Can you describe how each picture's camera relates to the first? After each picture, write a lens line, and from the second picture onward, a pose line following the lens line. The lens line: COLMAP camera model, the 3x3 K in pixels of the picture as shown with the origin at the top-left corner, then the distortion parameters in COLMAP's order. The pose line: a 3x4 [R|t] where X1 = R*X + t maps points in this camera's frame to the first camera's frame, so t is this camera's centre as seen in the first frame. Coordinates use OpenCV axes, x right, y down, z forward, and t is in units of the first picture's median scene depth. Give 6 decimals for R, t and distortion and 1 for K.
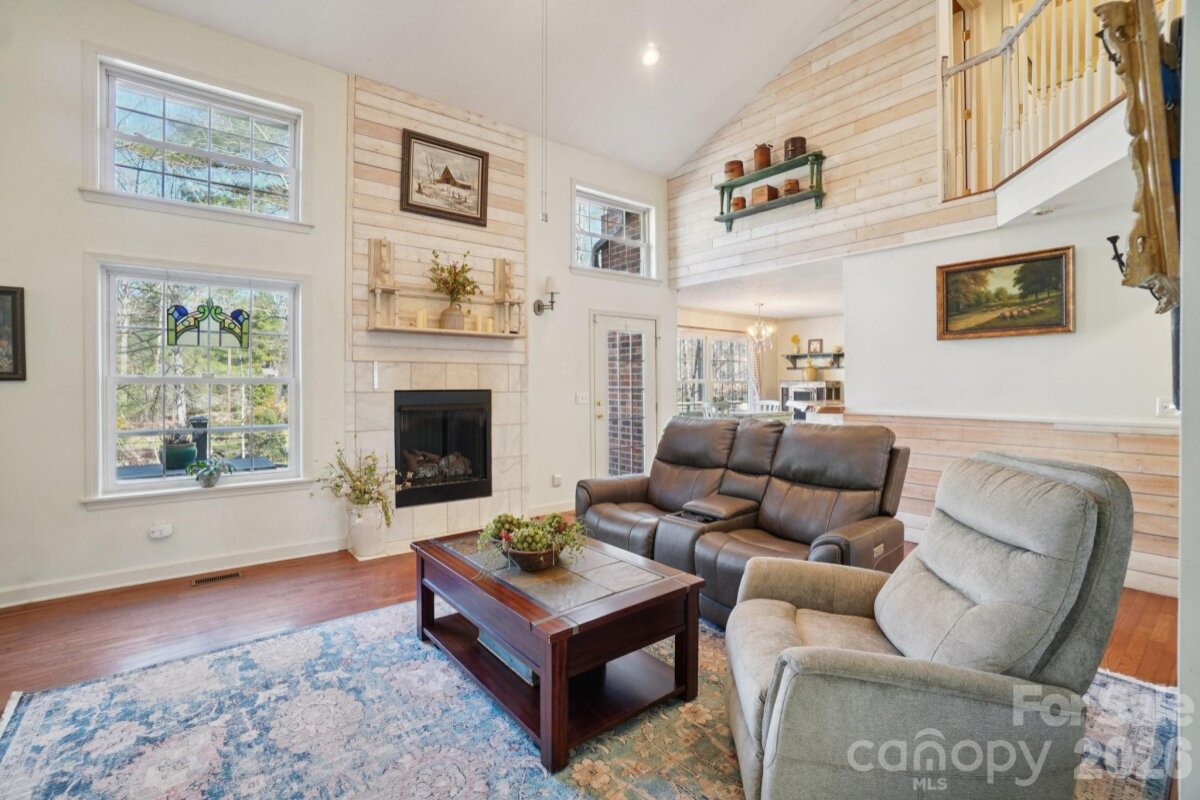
lens RADIAL K [[536.2, 0, 594.0], [0, 536.2, 374.4], [0, 0, 1]] dist [-0.061885, 0.020927]
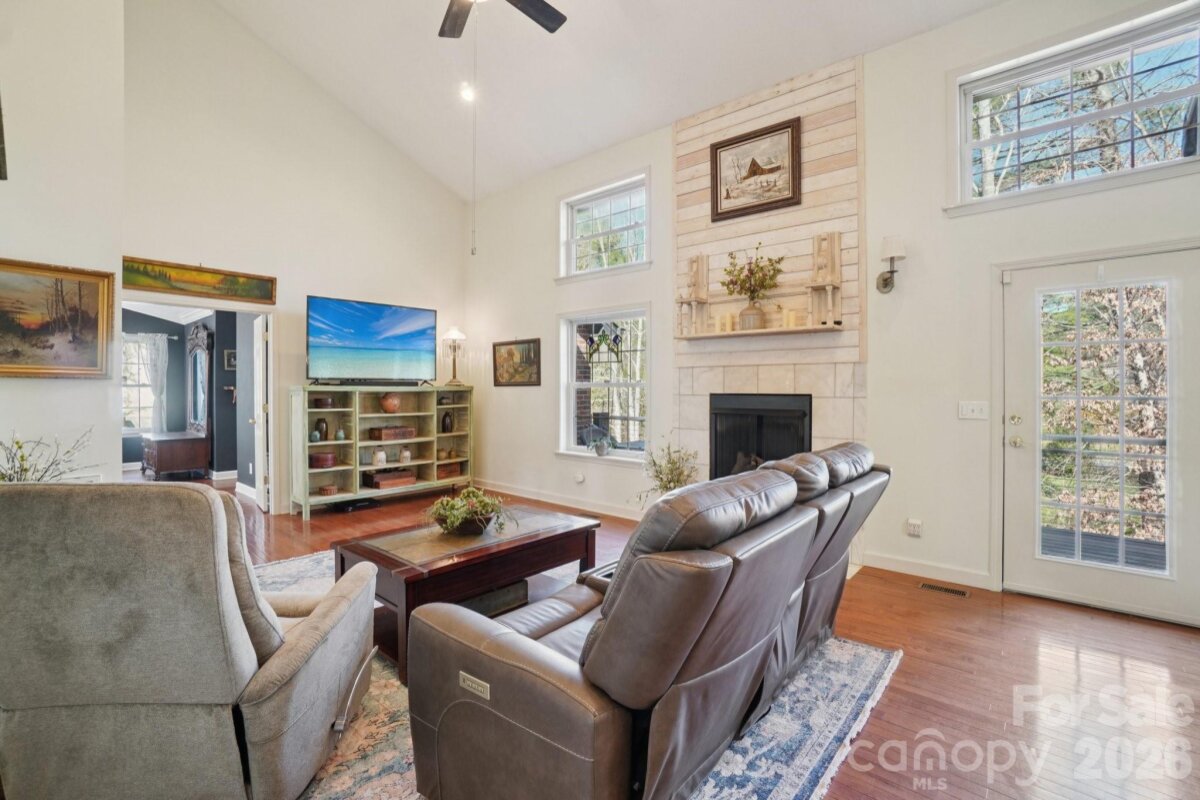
lens RADIAL K [[531.0, 0, 598.2], [0, 531.0, 384.9], [0, 0, 1]] dist [-0.062712, 0.021374]
pose [[0.195309, -0.004659, -0.980731, 0.621079], [0.016057, 0.999870, -0.001552, 0.011315], [0.980610, -0.015445, 0.195358, 0.571856]]
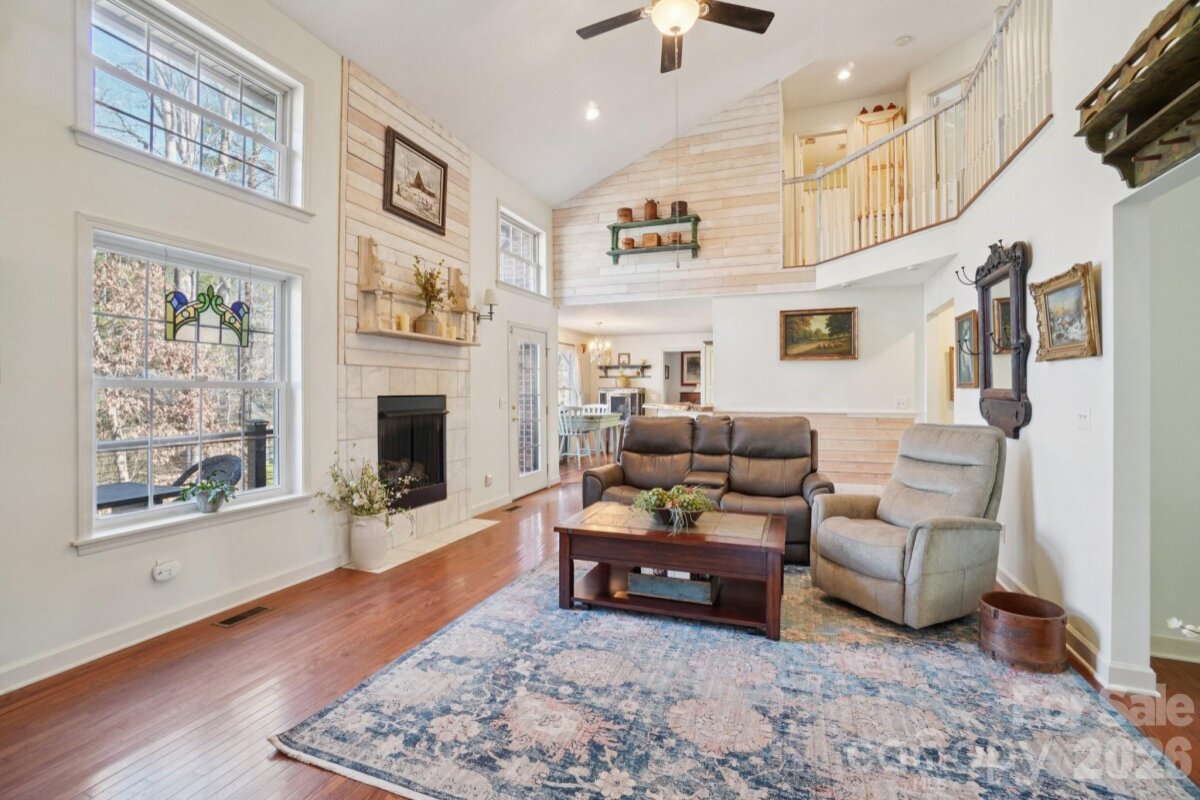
lens RADIAL K [[536.2, 0, 594.0], [0, 536.2, 374.4], [0, 0, 1]] dist [-0.061885, 0.020927]
pose [[0.860251, 0.016464, 0.509606, -0.526680], [-0.010221, 0.999835, -0.015050, 0.001985], [-0.509769, 0.007738, 0.860276, -0.026426]]
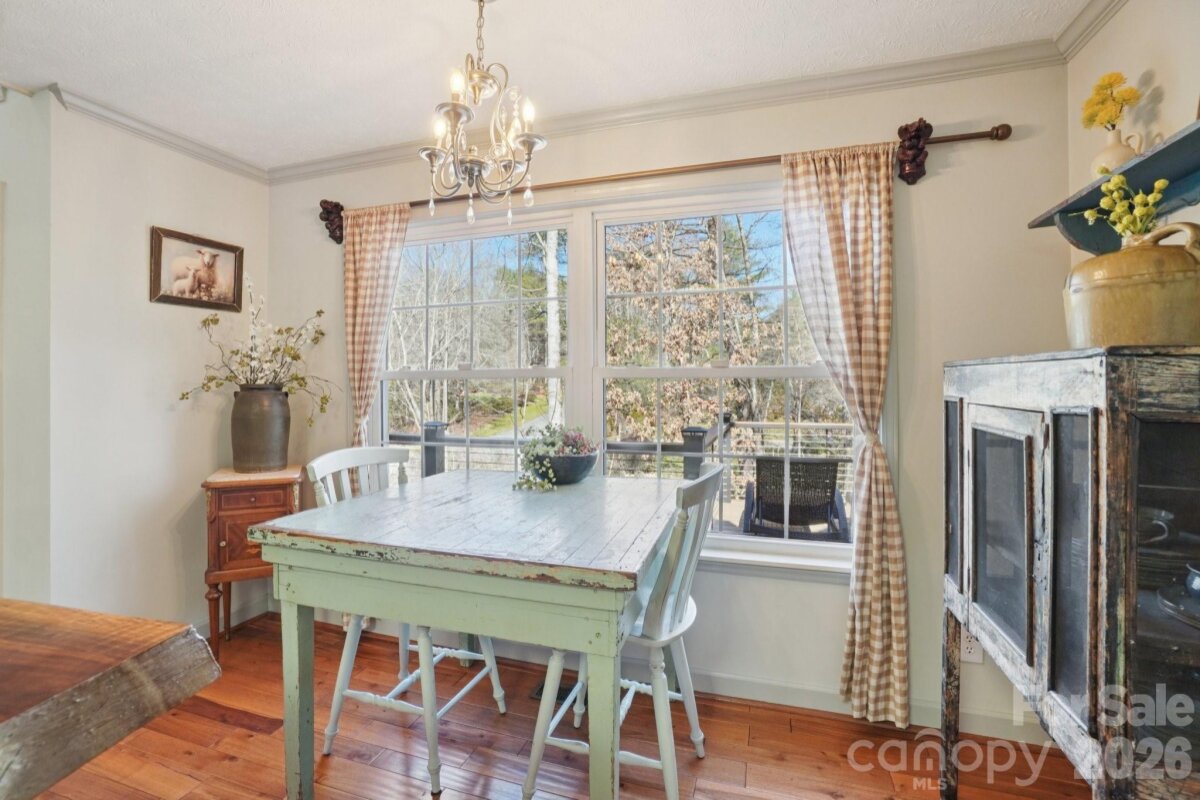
lens RADIAL K [[531.0, 0, 598.2], [0, 531.0, 384.9], [0, 0, 1]] dist [-0.062712, 0.021374]
pose [[0.563390, -0.000226, -0.826191, 0.857277], [0.018943, 0.999741, 0.012644, 0.030803], [0.825974, -0.022774, 0.563248, 1.612777]]
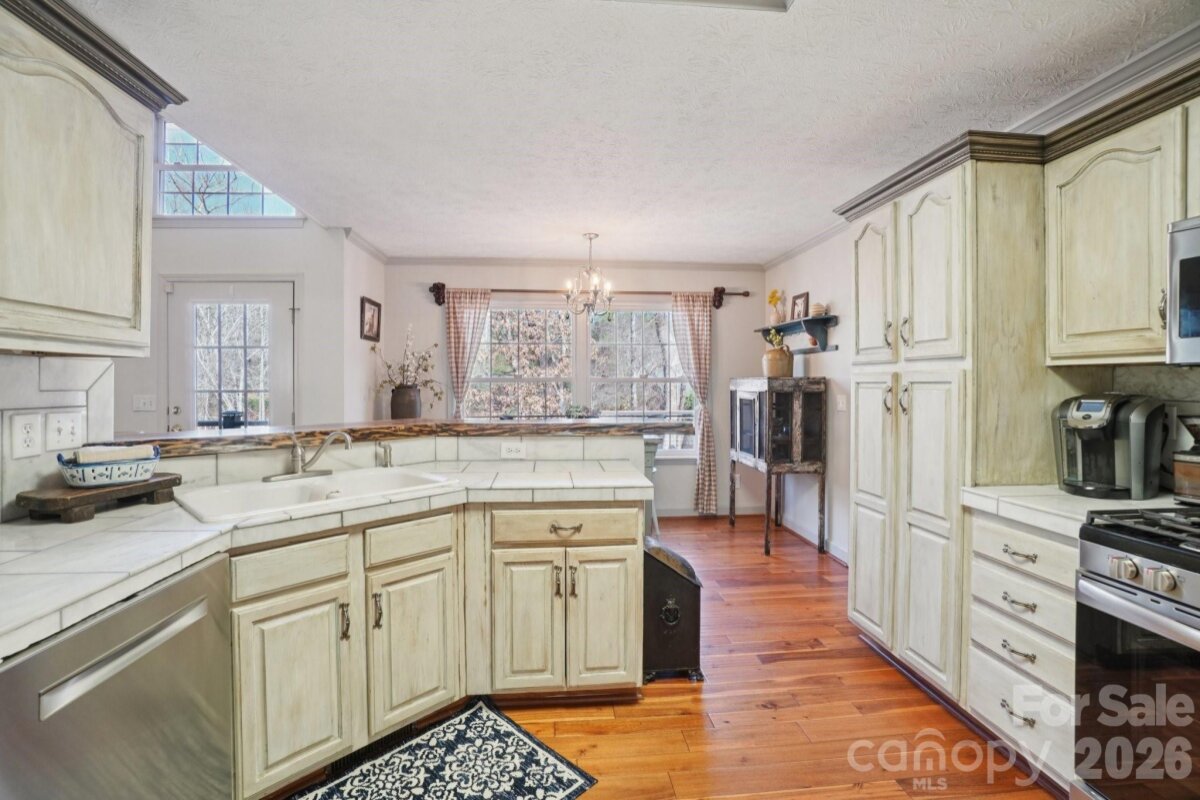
lens RADIAL K [[537.8, 0, 596.4], [0, 537.8, 387.4], [0, 0, 1]] dist [-0.063372, 0.023713]
pose [[0.847000, 0.002325, -0.531588, 1.043998], [0.010945, 0.999702, 0.021811, 0.017254], [0.531480, -0.024292, 0.846722, 0.950378]]
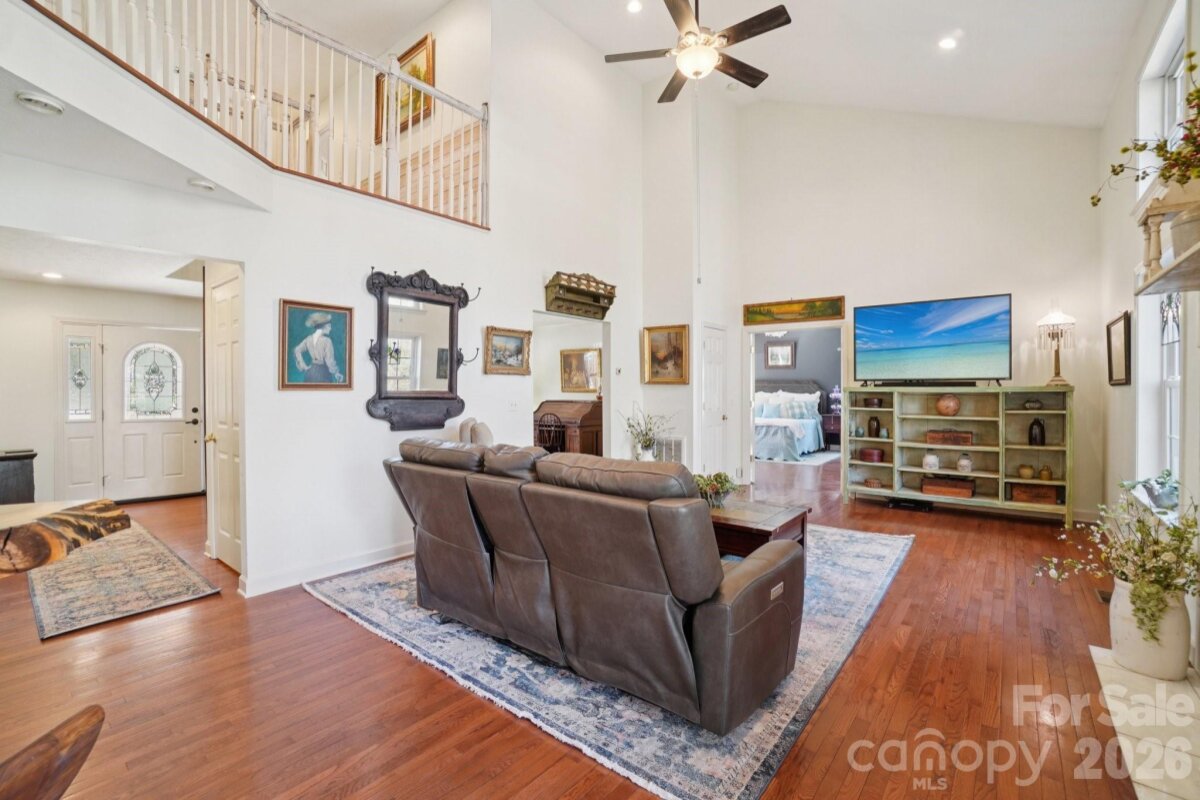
lens RADIAL K [[537.8, 0, 596.4], [0, 537.8, 387.4], [0, 0, 1]] dist [-0.063372, 0.023713]
pose [[-0.973600, 0.003530, -0.228235, 0.294575], [0.007868, 0.999805, -0.018101, 0.021571], [0.228126, -0.019419, -0.973438, 1.325926]]
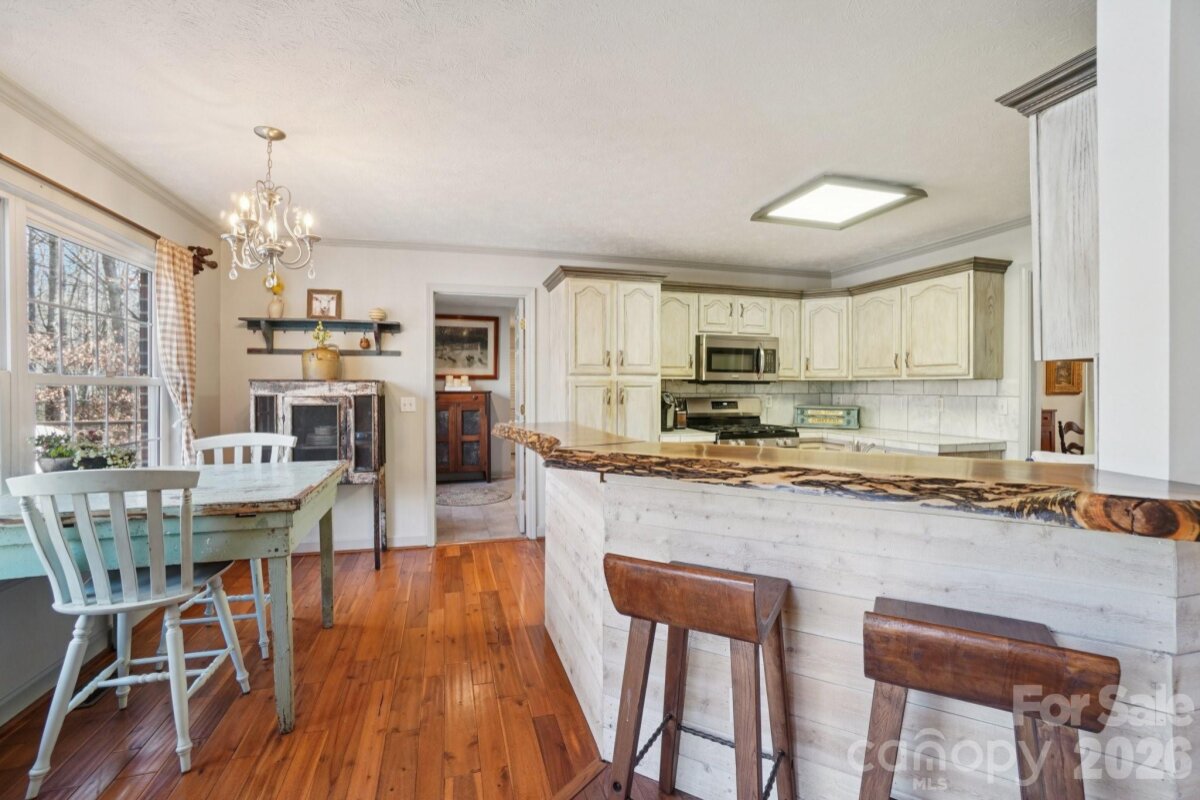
lens RADIAL K [[531.0, 0, 598.2], [0, 531.0, 384.9], [0, 0, 1]] dist [-0.062712, 0.021374]
pose [[0.374019, 0.002899, 0.927416, 0.180097], [-0.015975, 0.999867, 0.003317, 0.021505], [-0.927283, -0.016056, 0.374016, 1.233570]]
